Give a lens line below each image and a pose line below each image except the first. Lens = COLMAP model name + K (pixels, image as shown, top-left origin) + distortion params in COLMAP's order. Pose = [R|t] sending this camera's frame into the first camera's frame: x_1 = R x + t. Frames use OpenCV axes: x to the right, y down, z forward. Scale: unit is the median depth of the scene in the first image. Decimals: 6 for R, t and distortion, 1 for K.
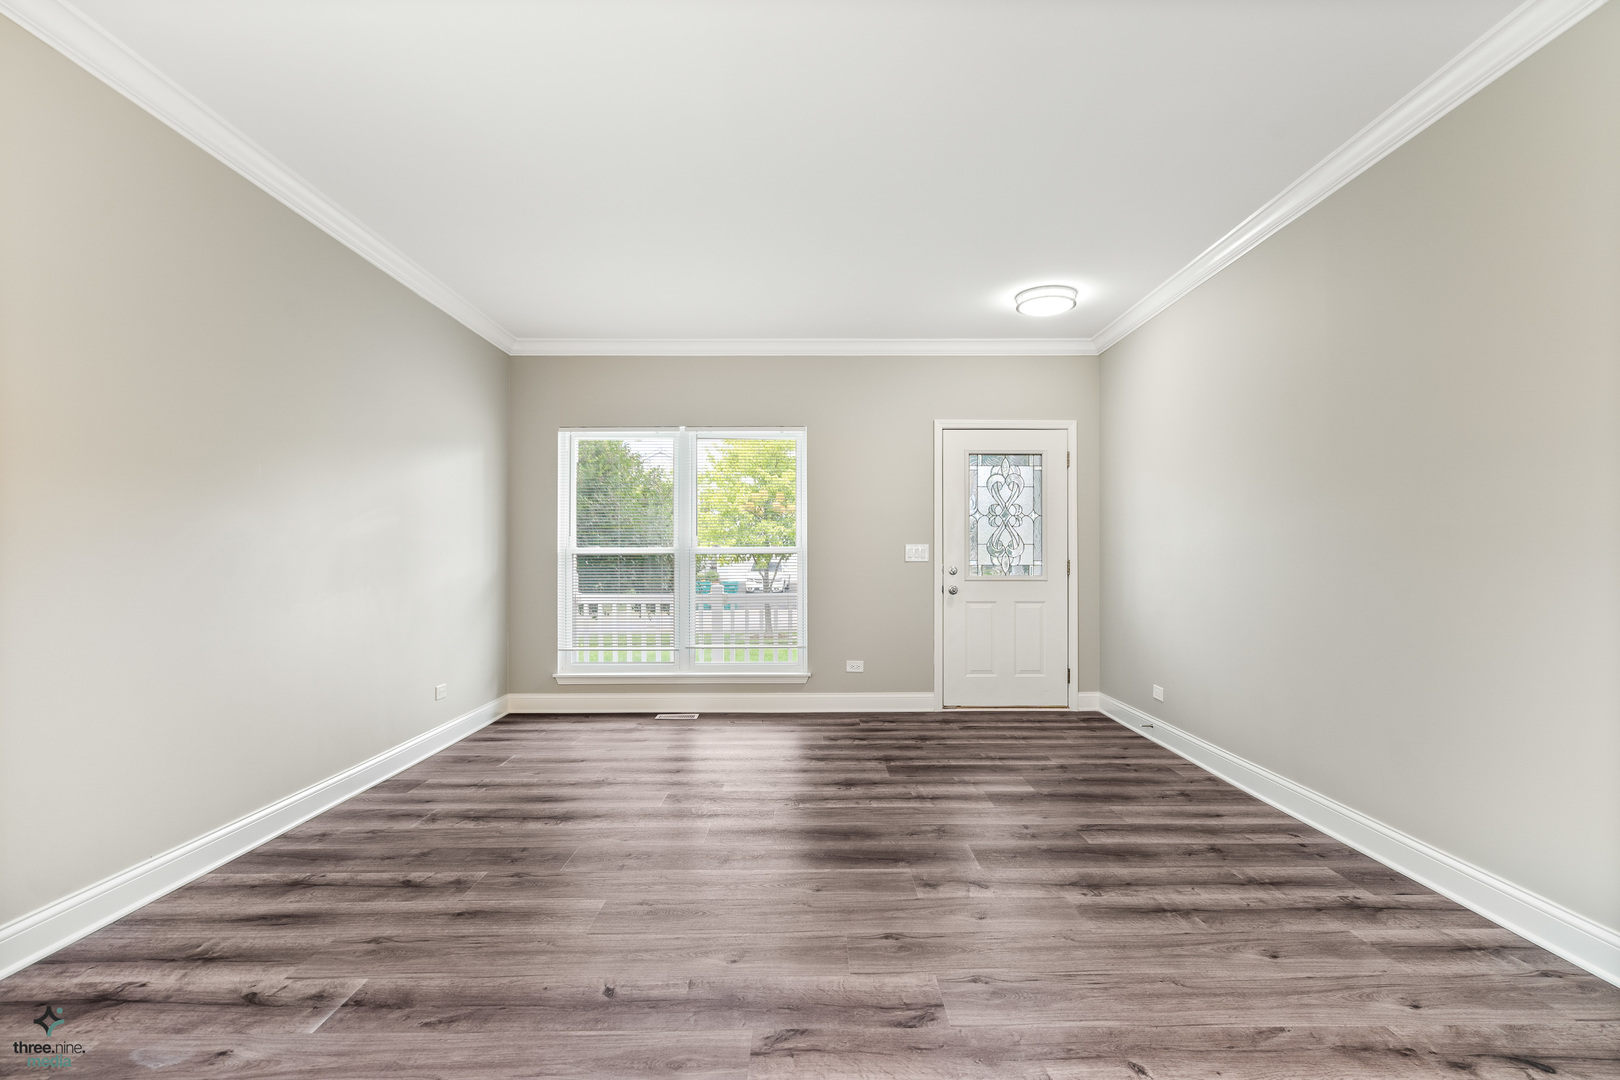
lens RADIAL K [[766.3, 0, 809.8], [0, 766.3, 545.3], [0, 0, 1]] dist [0.000382, 0.001122]
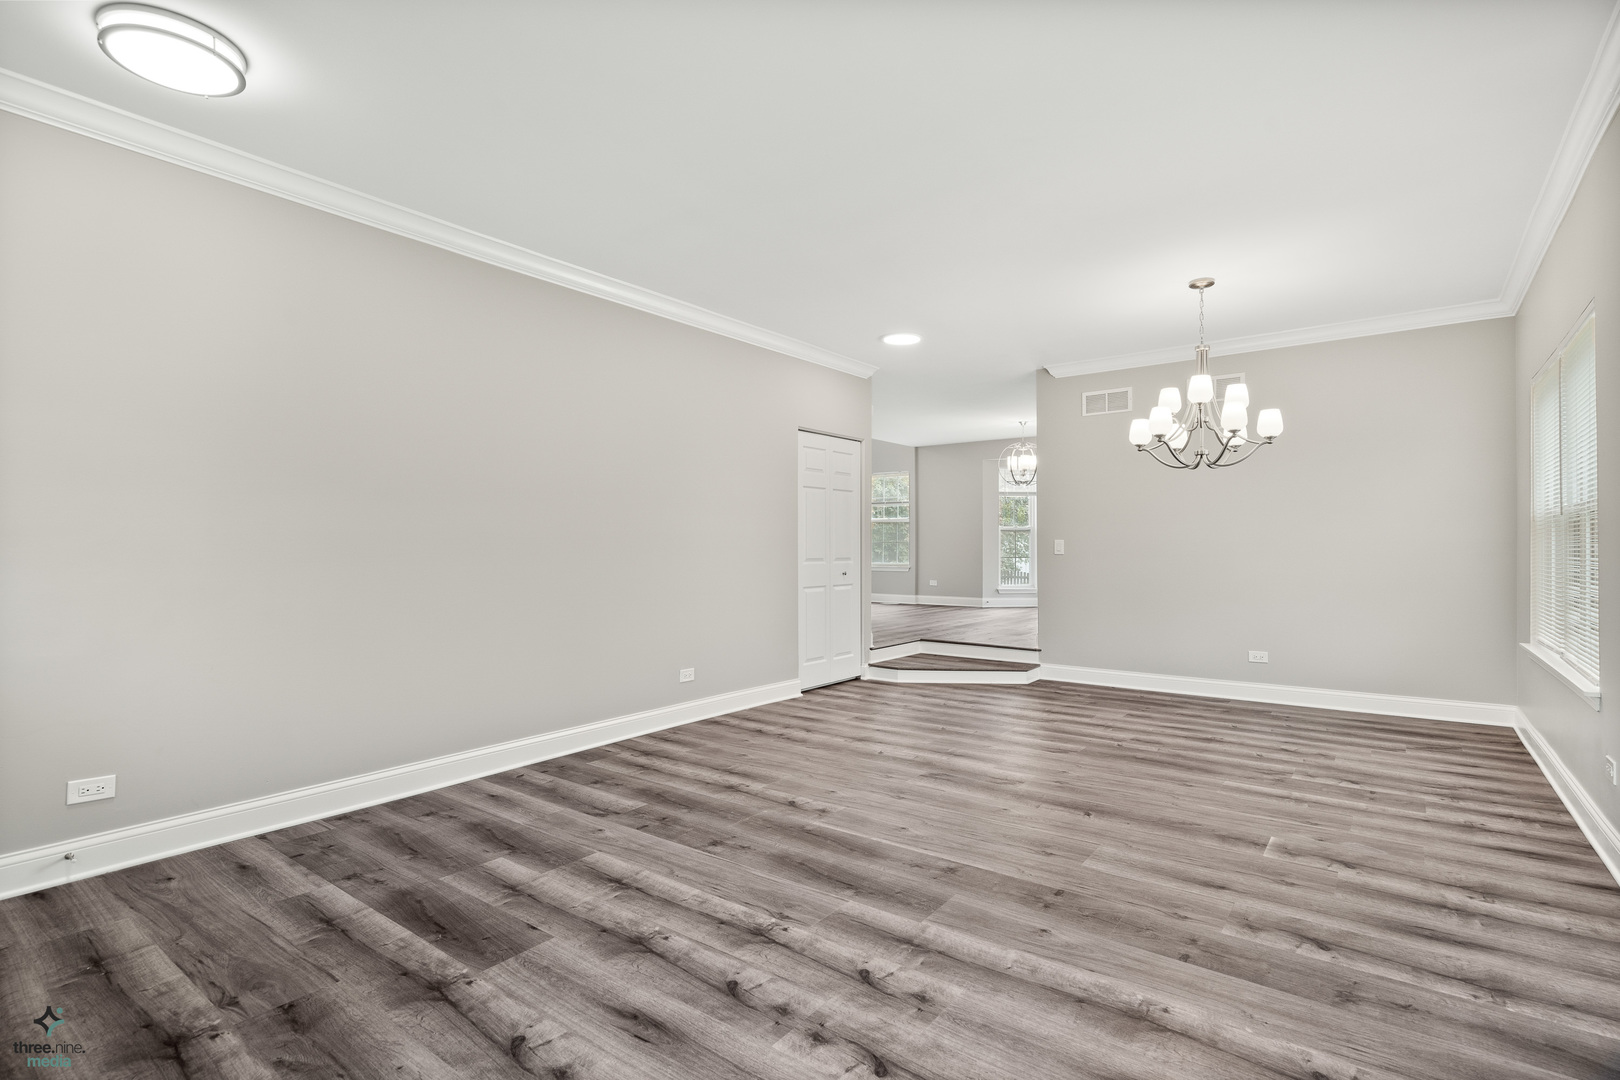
lens RADIAL K [[759.8, 0, 822.9], [0, 759.8, 546.0], [0, 0, 1]] dist [-0.002980, 0.002144]
pose [[-0.798003, 0.007490, 0.602606, -0.374352], [-0.002702, 0.999868, -0.016006, 0.016753], [-0.602647, -0.014401, -0.797878, 1.249867]]
